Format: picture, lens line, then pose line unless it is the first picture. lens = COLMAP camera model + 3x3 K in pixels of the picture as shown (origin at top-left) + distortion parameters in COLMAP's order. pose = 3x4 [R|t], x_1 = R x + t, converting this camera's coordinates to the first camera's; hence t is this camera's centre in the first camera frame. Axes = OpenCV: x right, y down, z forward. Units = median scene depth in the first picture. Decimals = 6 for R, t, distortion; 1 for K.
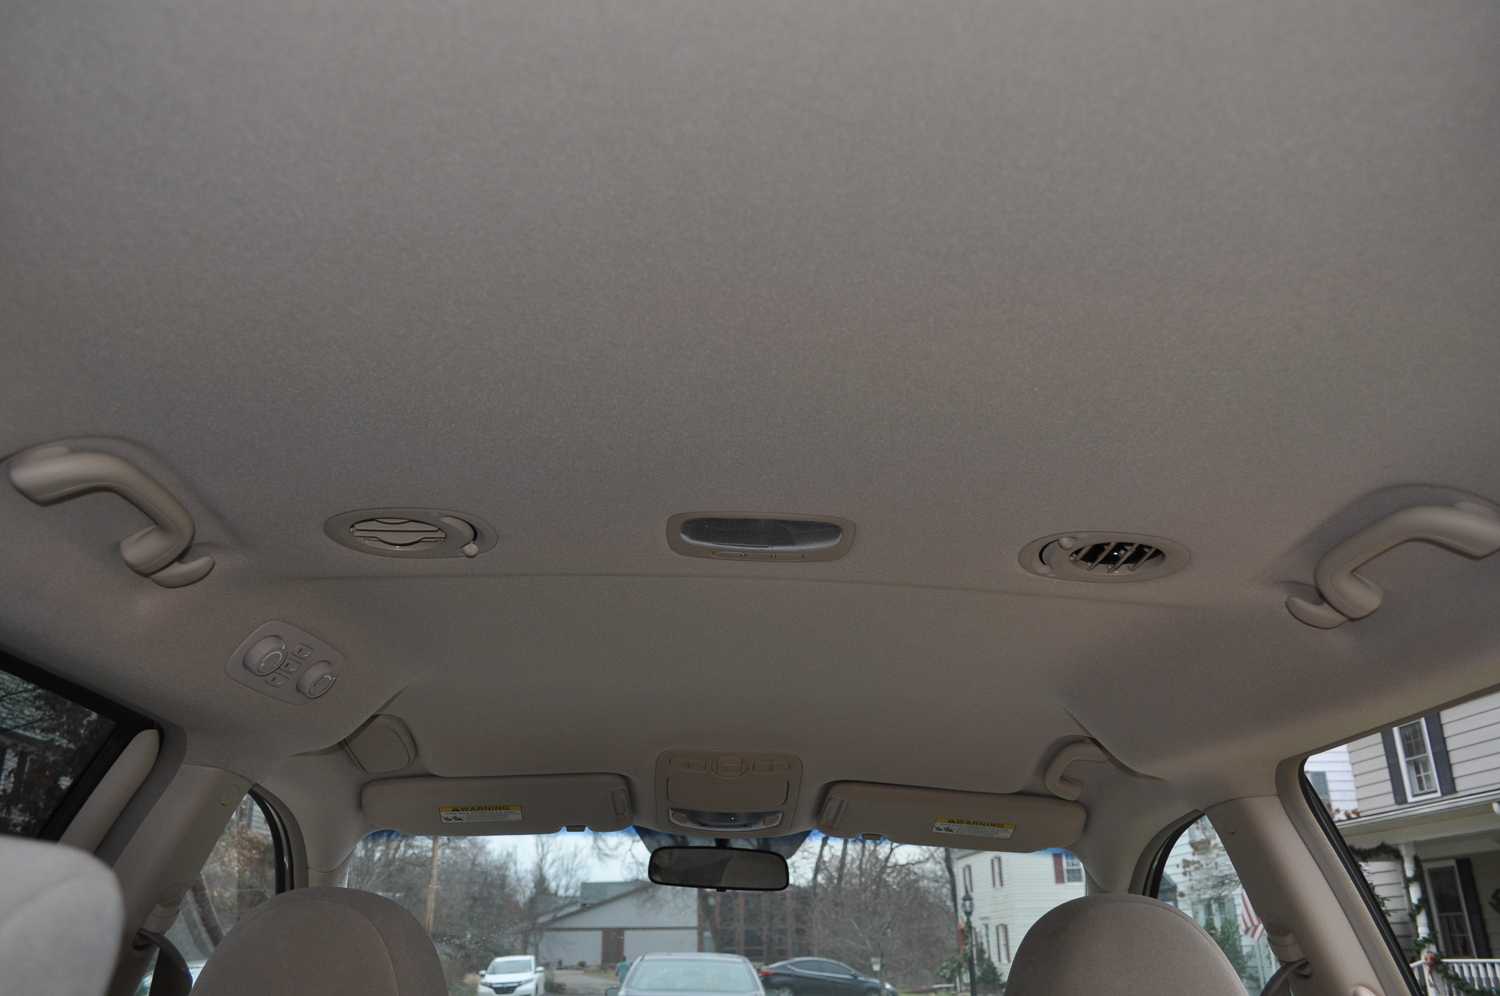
lens RADIAL K [[1153.1, 0, 750.0], [0, 1153.1, 498.0], [0, 0, 1]] dist [-0.011867, 0.001803]
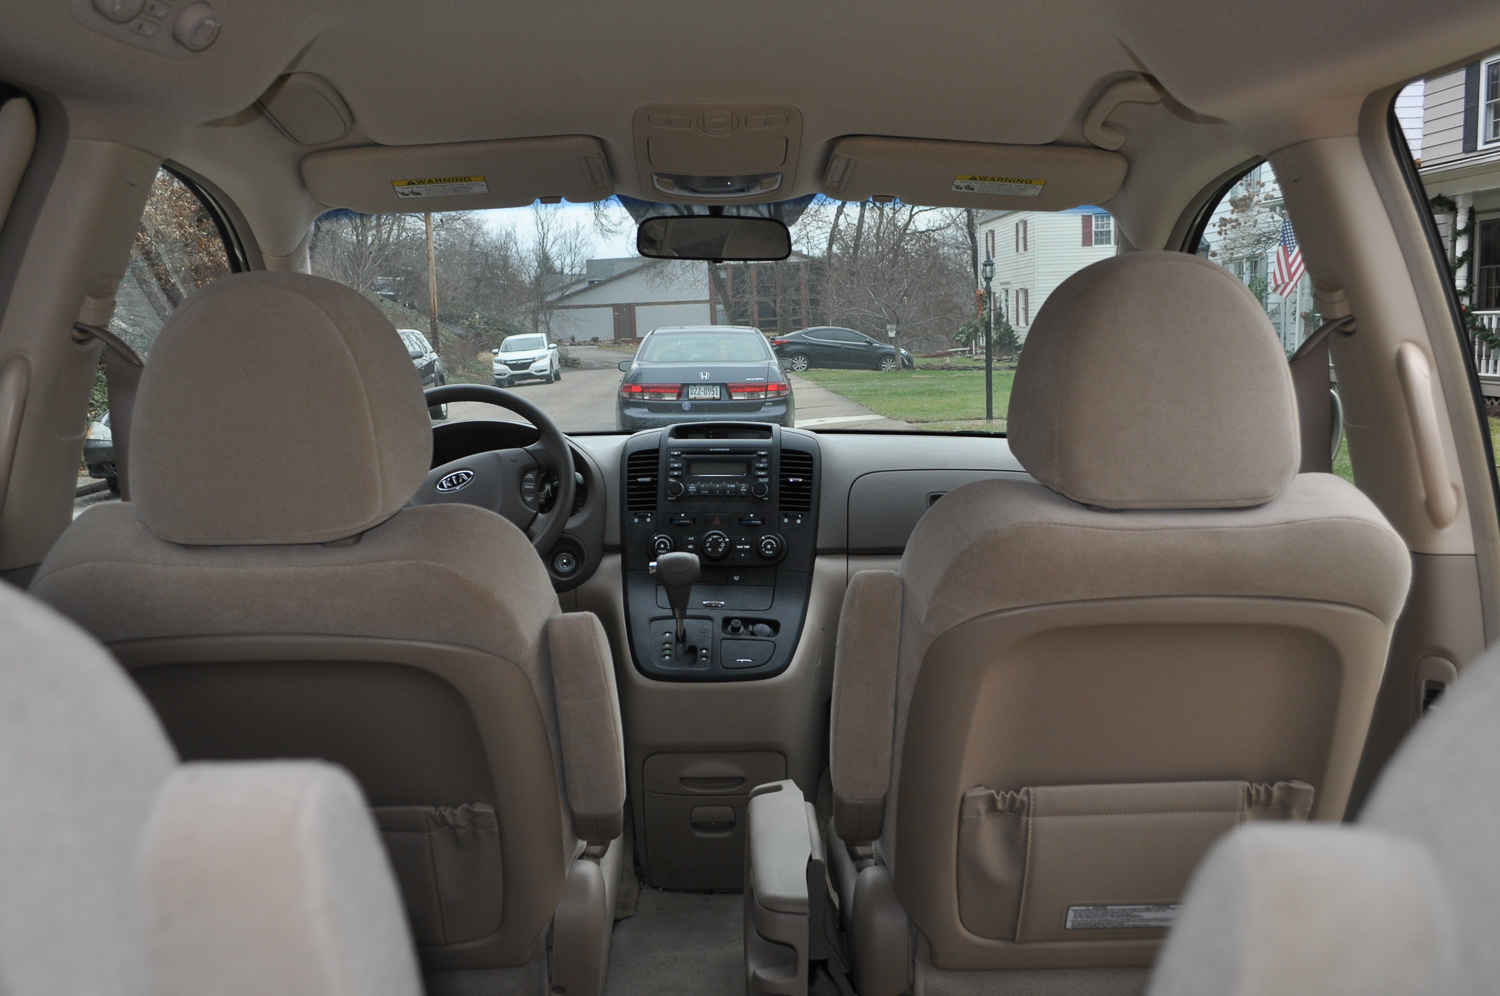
lens RADIAL K [[1233.8, 0, 750.0], [0, 1233.8, 498.0], [0, 0, 1]] dist [-0.009474, -0.000345]
pose [[0.999488, -0.027120, -0.017006, 0.002292], [0.031981, 0.869058, 0.493676, 0.003733], [0.001390, -0.493967, 0.869480, 0.009820]]
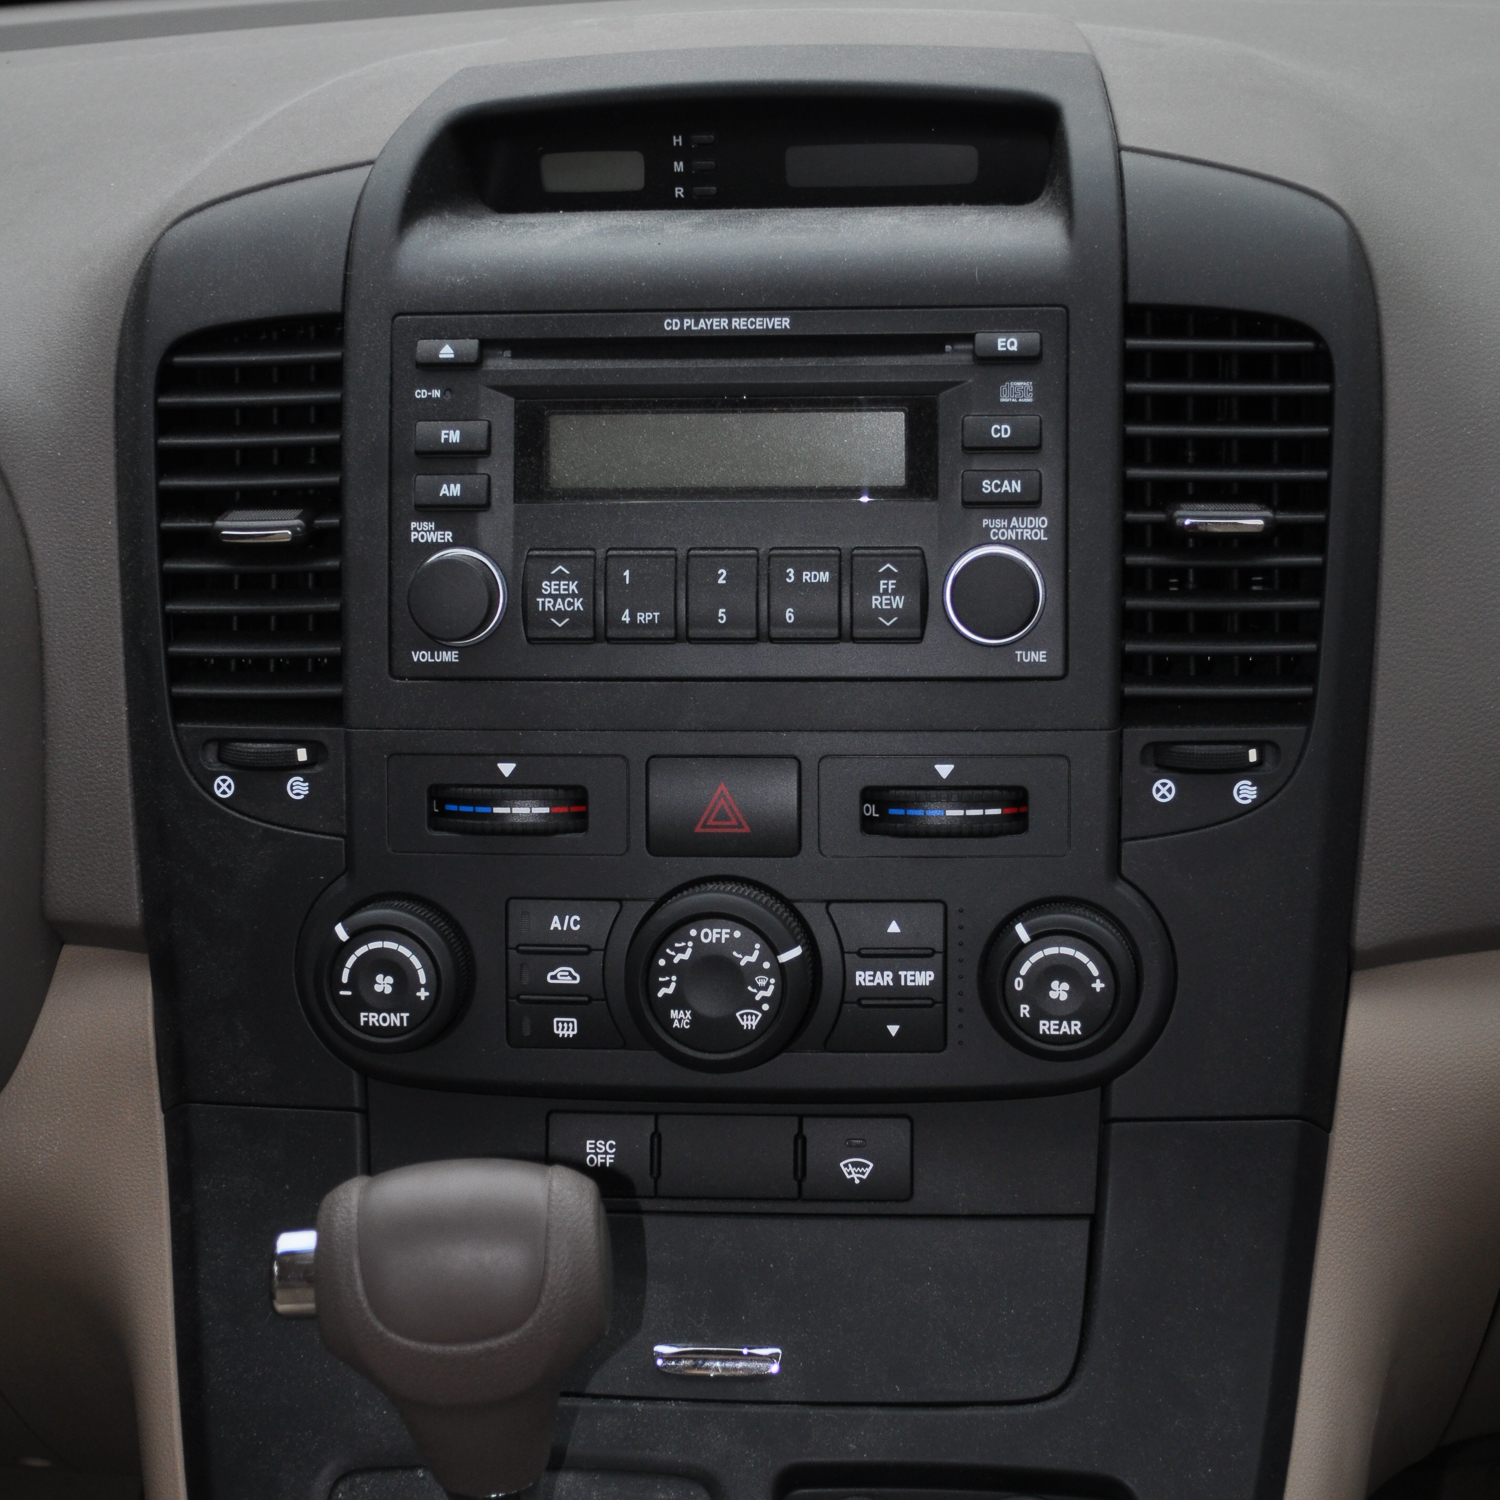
lens RADIAL K [[3329.2, 0, 750.0], [0, 3329.2, 750.0], [0, 0, 1]] dist [-0.036946, 0.090753]
pose [[0.996233, -0.040142, -0.076865, 0.000044], [0.083864, 0.671471, 0.736270, 0.057266], [0.022057, -0.739943, 0.672308, 0.171602]]
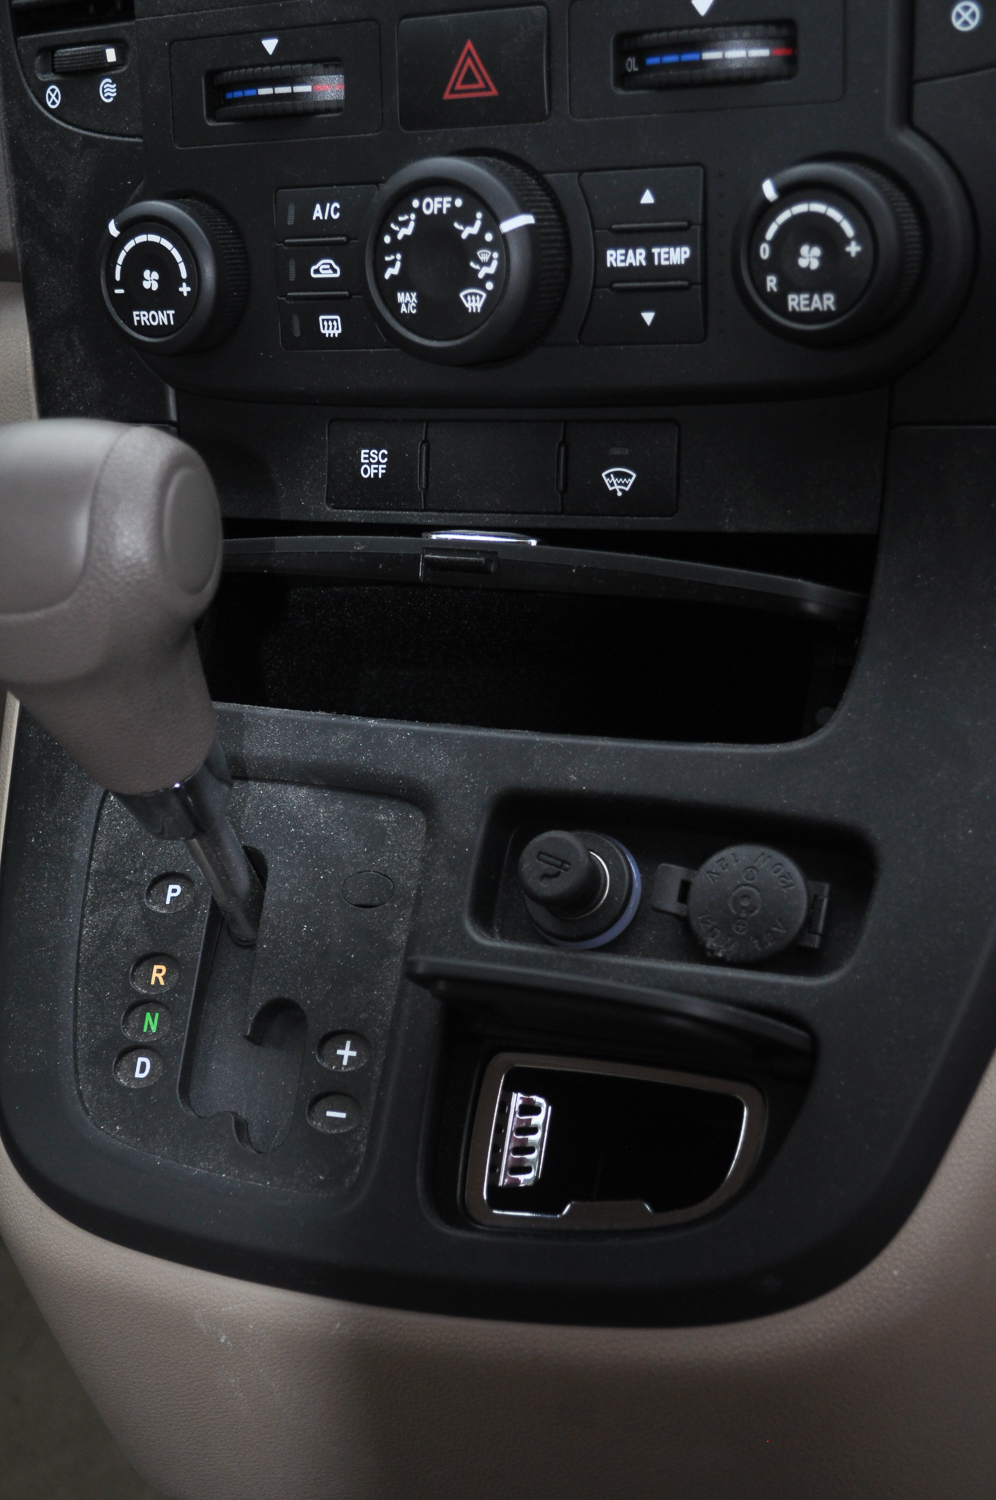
lens RADIAL K [[2180.4, 0, 498.0], [0, 2180.4, 750.0], [0, 0, 1]] dist [-0.008695, -0.007930]
pose [[0.894516, 0.027164, -0.446210, 0.022201], [0.353452, 0.568152, 0.743152, 0.106549], [0.273702, -0.822476, 0.498619, 0.197284]]
